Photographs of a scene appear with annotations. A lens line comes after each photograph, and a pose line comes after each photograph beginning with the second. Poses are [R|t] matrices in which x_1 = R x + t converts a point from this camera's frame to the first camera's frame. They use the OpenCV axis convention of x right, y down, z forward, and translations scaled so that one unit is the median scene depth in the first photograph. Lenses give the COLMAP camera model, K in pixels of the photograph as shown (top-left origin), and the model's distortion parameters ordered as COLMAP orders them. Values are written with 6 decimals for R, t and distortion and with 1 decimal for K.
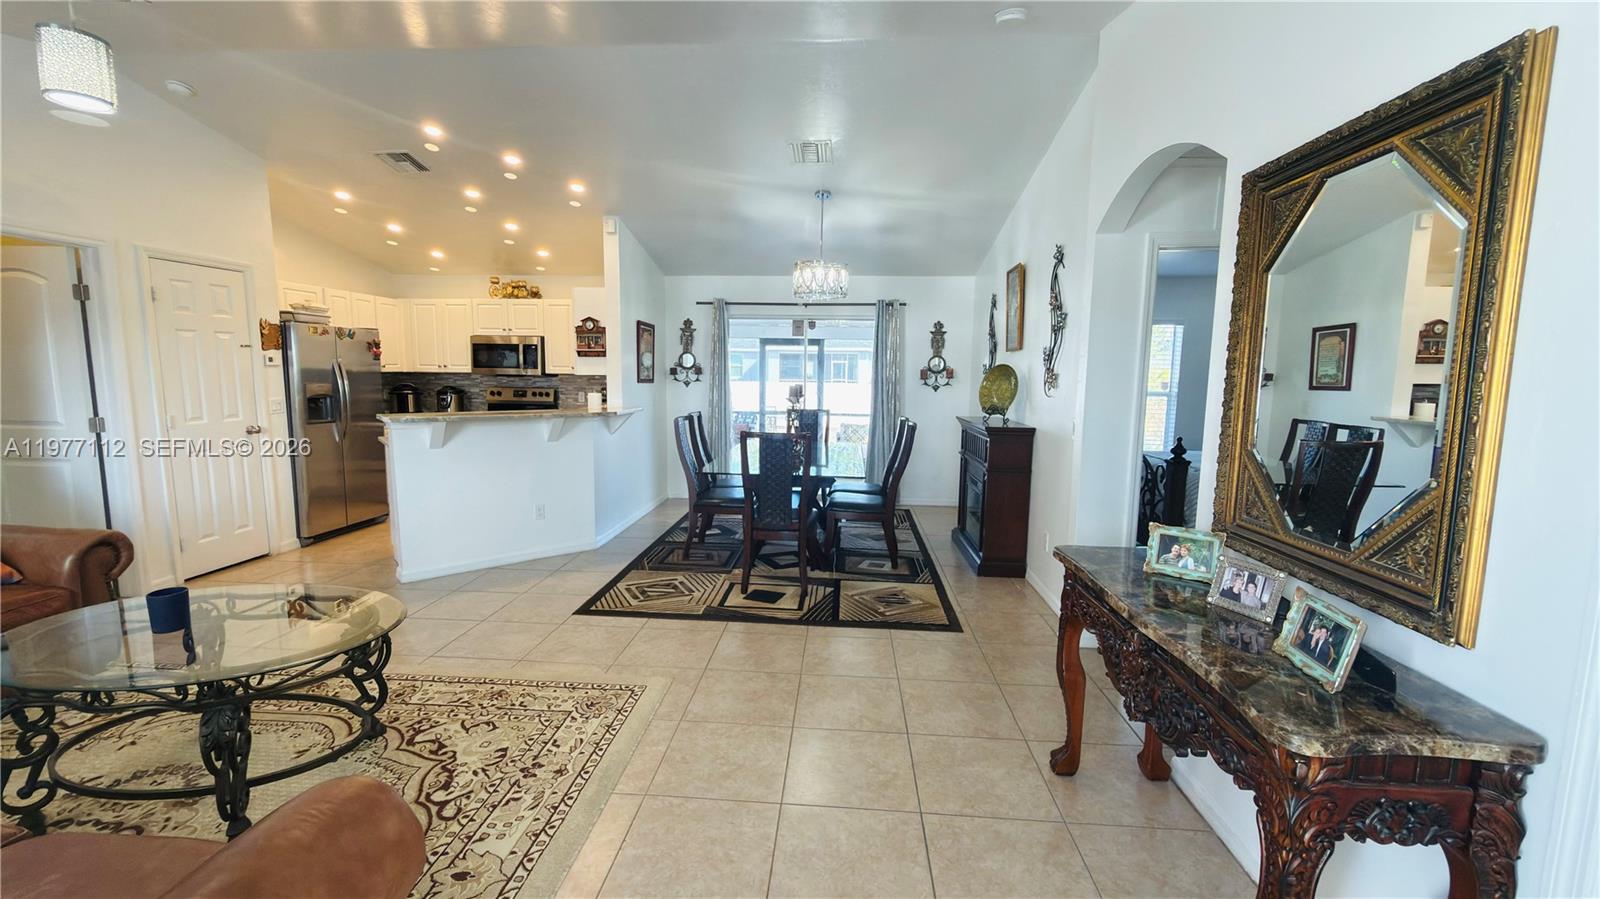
lens RADIAL K [[638.1, 0, 801.8], [0, 638.1, 448.1], [0, 0, 1]] dist [0.000401, 0.000416]
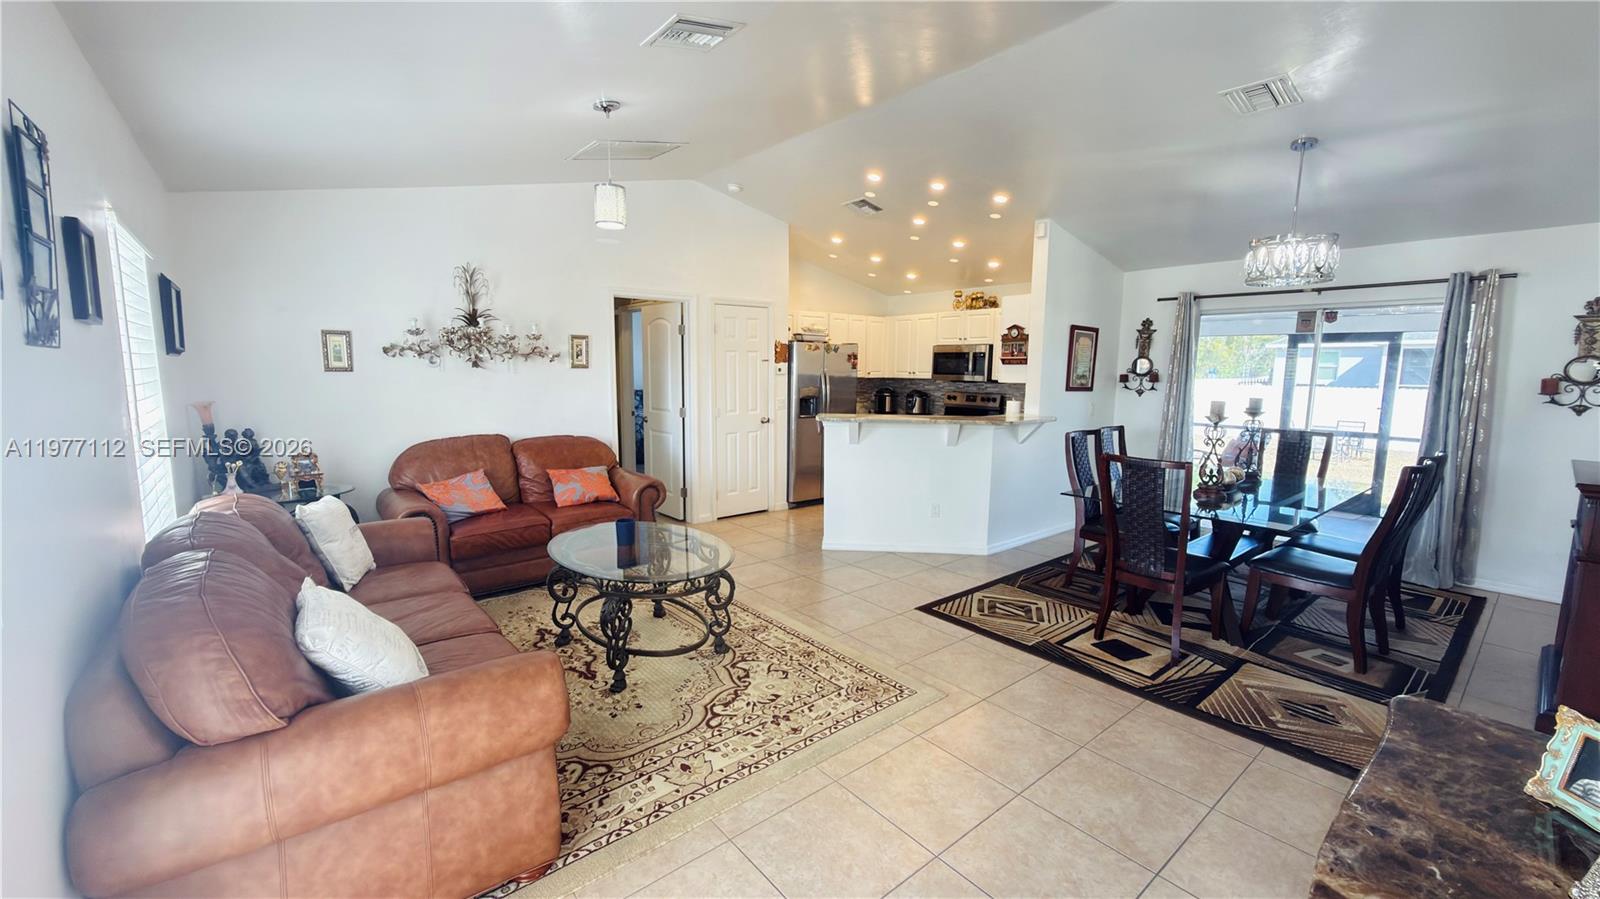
lens RADIAL K [[638.1, 0, 800.6], [0, 638.1, 450.1], [0, 0, 1]] dist [0.000401, 0.000416]
pose [[0.689900, 0.087455, -0.718603, 0.202196], [-0.086390, 0.995528, 0.038218, -0.023149], [0.718731, 0.035713, 0.694370, 0.085721]]
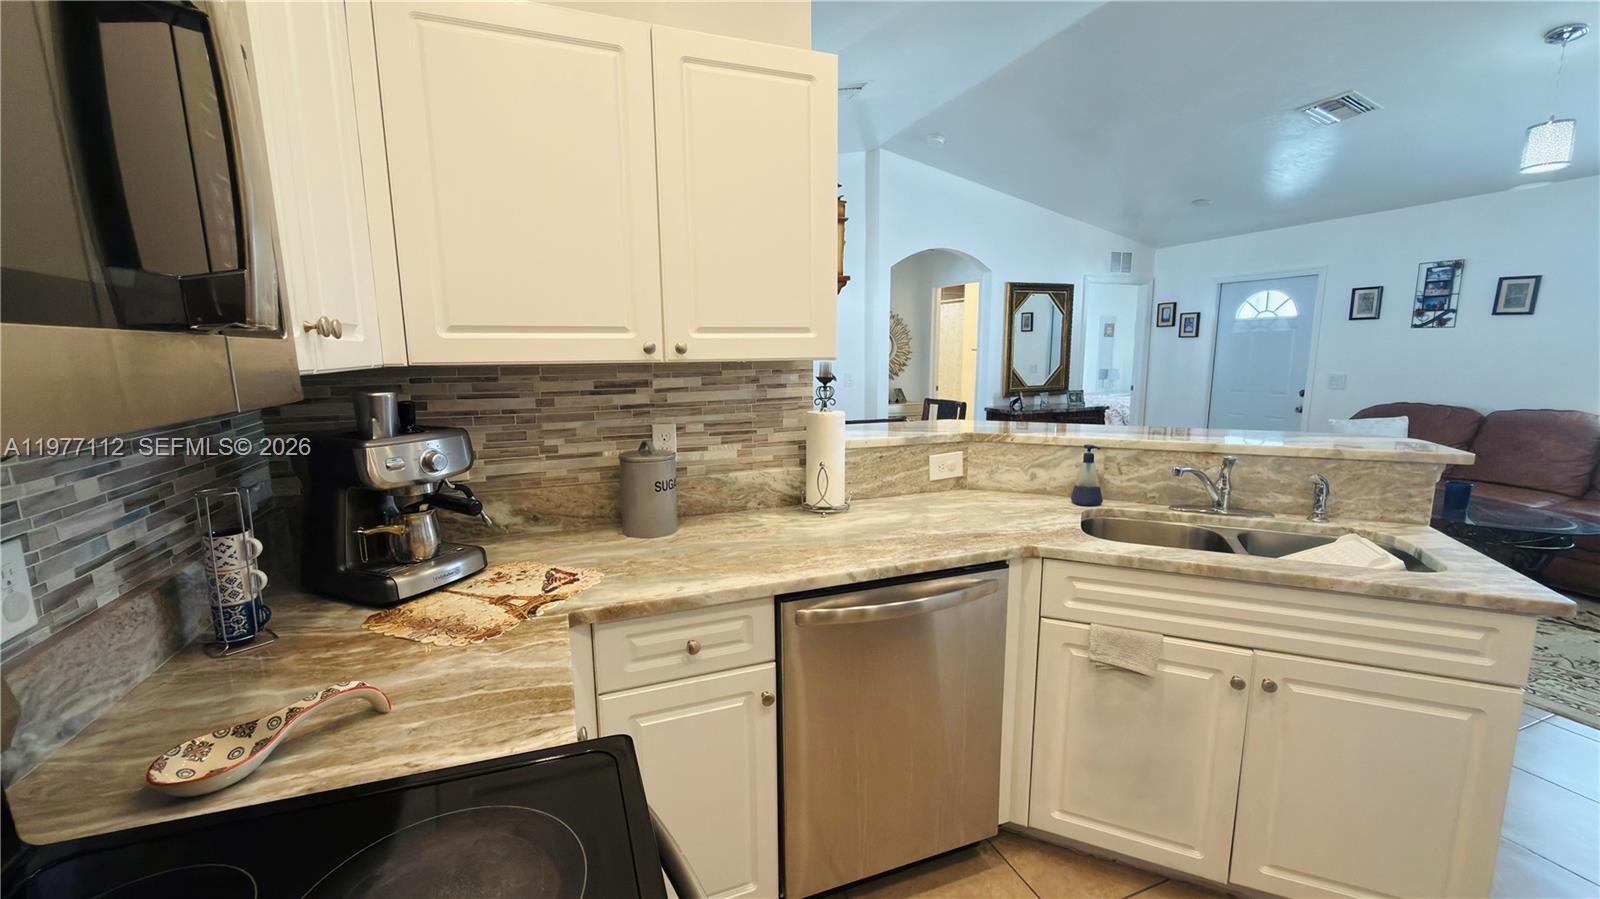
lens RADIAL K [[638.1, 0, 797.4], [0, 638.1, 451.9], [0, 0, 1]] dist [0.000401, 0.000416]
pose [[-0.429546, -0.153324, 0.889934, -0.754092], [0.108743, 0.969528, 0.219524, -0.170487], [-0.896474, 0.191070, -0.399783, 1.384477]]
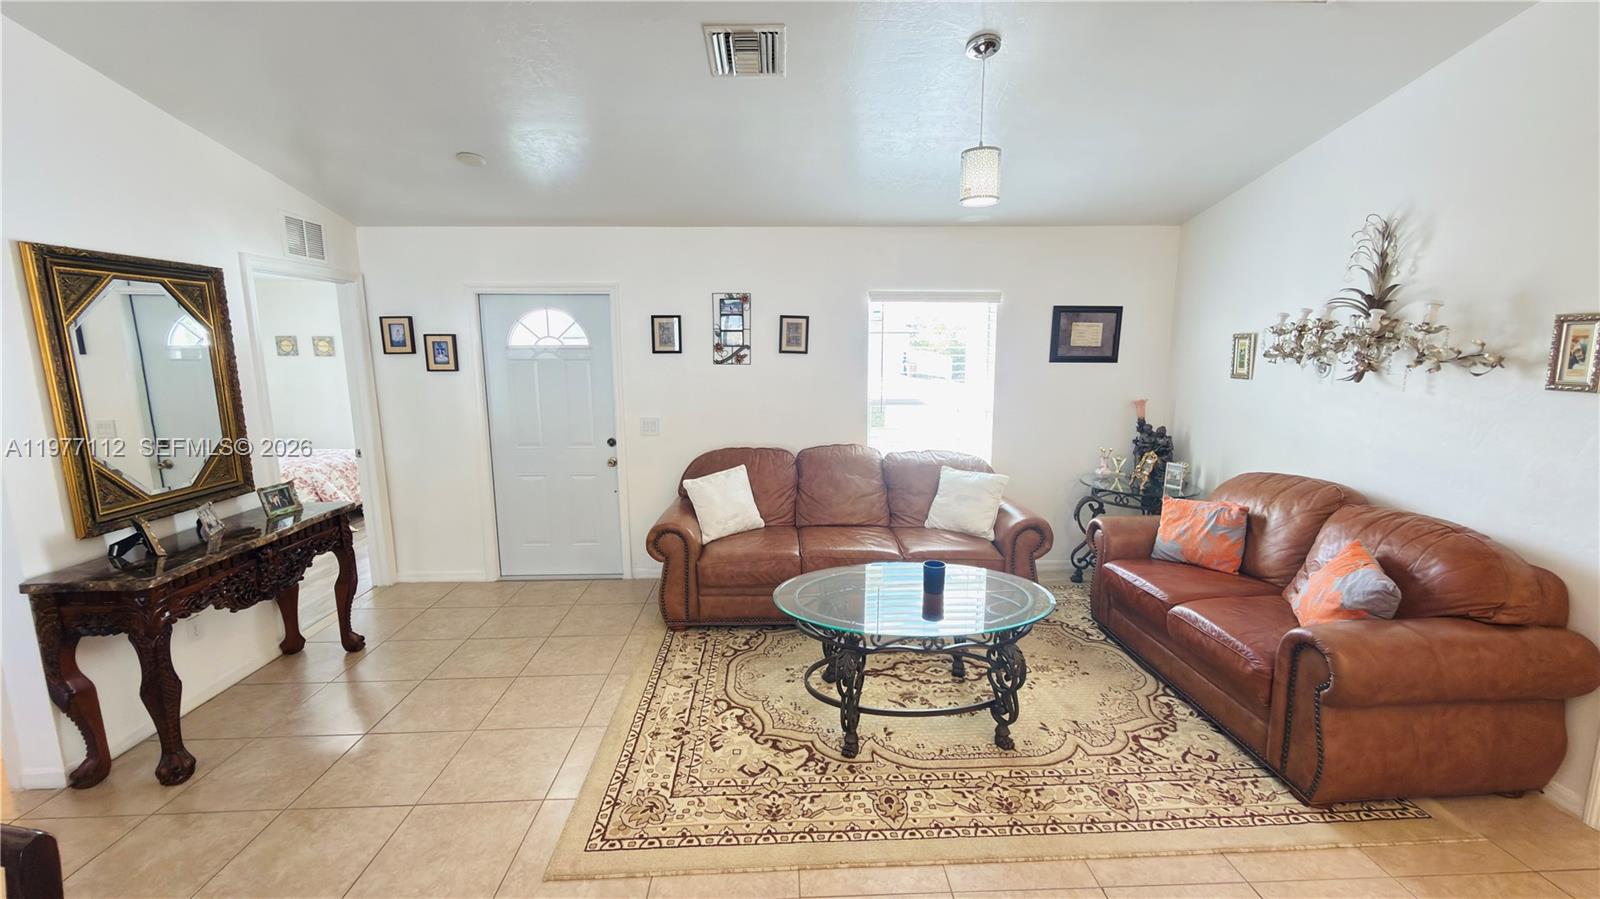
lens RADIAL K [[638.1, 0, 802.1], [0, 638.1, 449.9], [0, 0, 1]] dist [0.000401, 0.000416]
pose [[-0.993886, 0.010265, -0.109931, -0.252992], [-0.020136, 0.962117, 0.271892, -0.165158], [0.108557, 0.272443, -0.956028, 0.977980]]
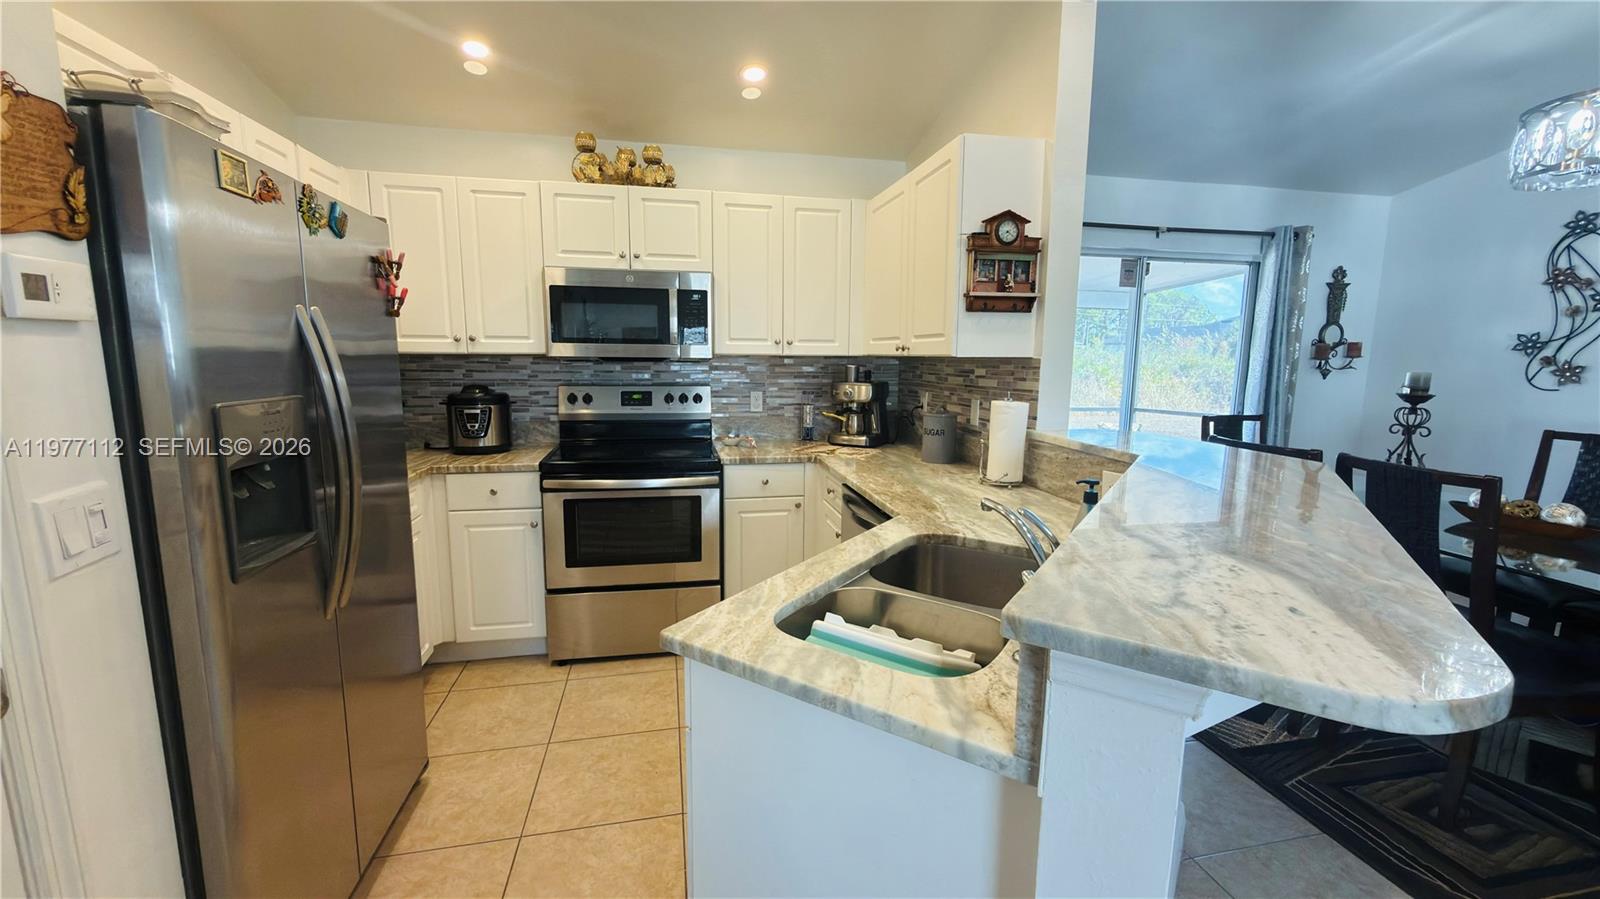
lens RADIAL K [[638.1, 0, 801.0], [0, 638.1, 447.2], [0, 0, 1]] dist [0.000401, 0.000416]
pose [[0.960900, -0.046581, 0.272949, -0.678841], [0.038129, 0.998617, 0.036189, -0.091912], [-0.274257, -0.024367, 0.961348, 0.768743]]
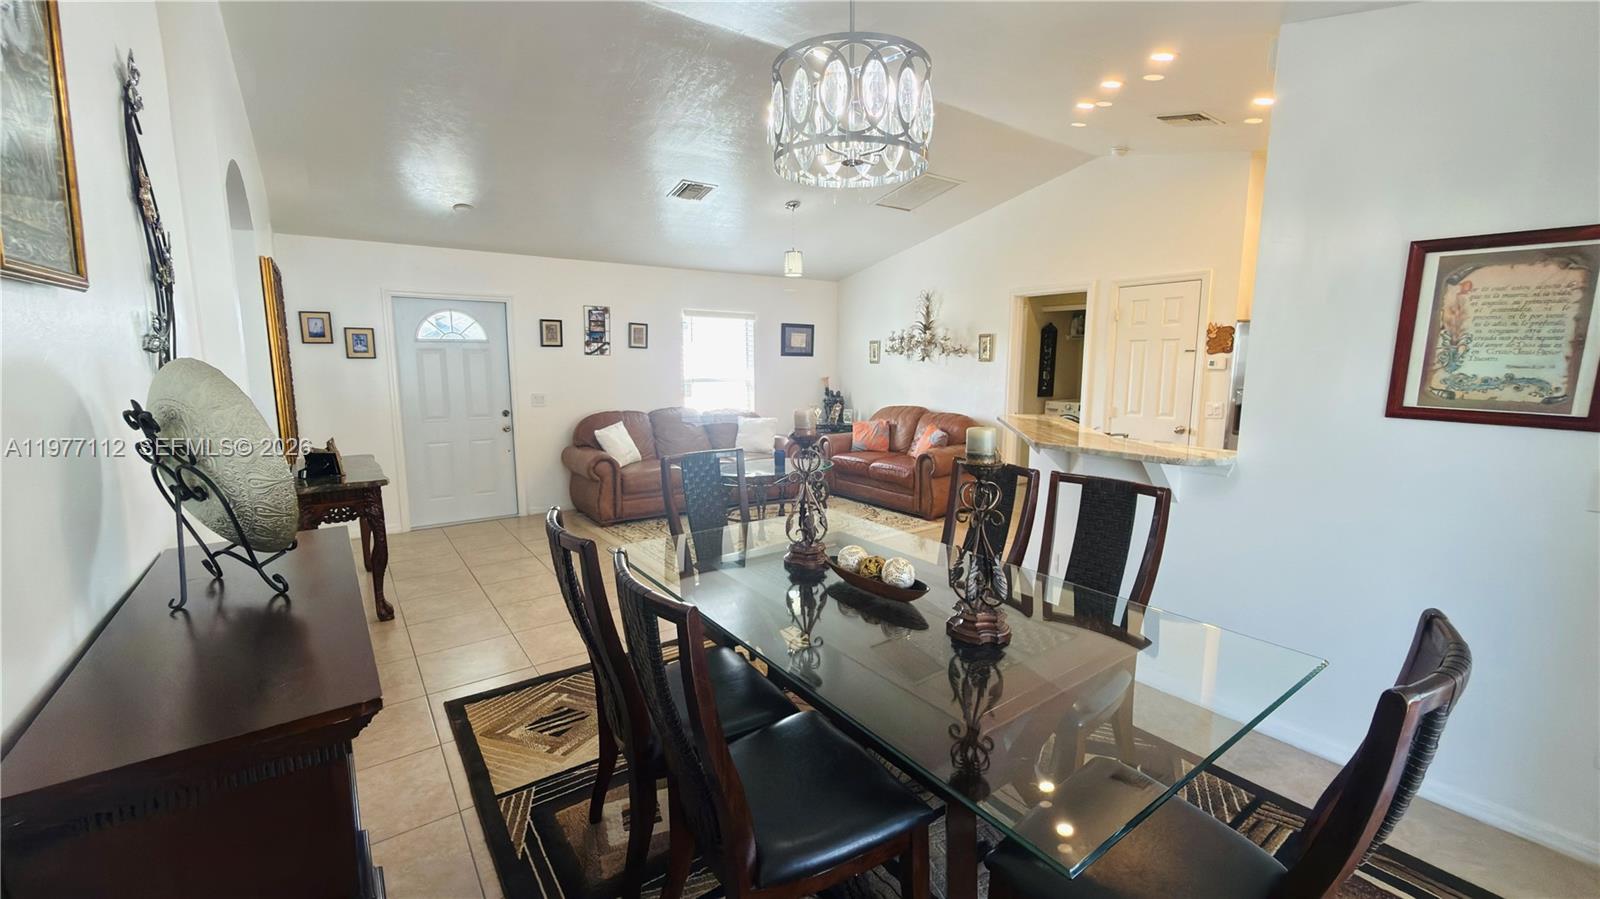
lens RADIAL K [[638.1, 0, 804.1], [0, 638.1, 452.2], [0, 0, 1]] dist [0.000401, 0.000416]
pose [[-0.760262, 0.081621, -0.644469, 0.301498], [-0.088078, 0.969963, 0.226748, -0.175614], [0.643618, 0.229151, -0.730237, 1.358015]]
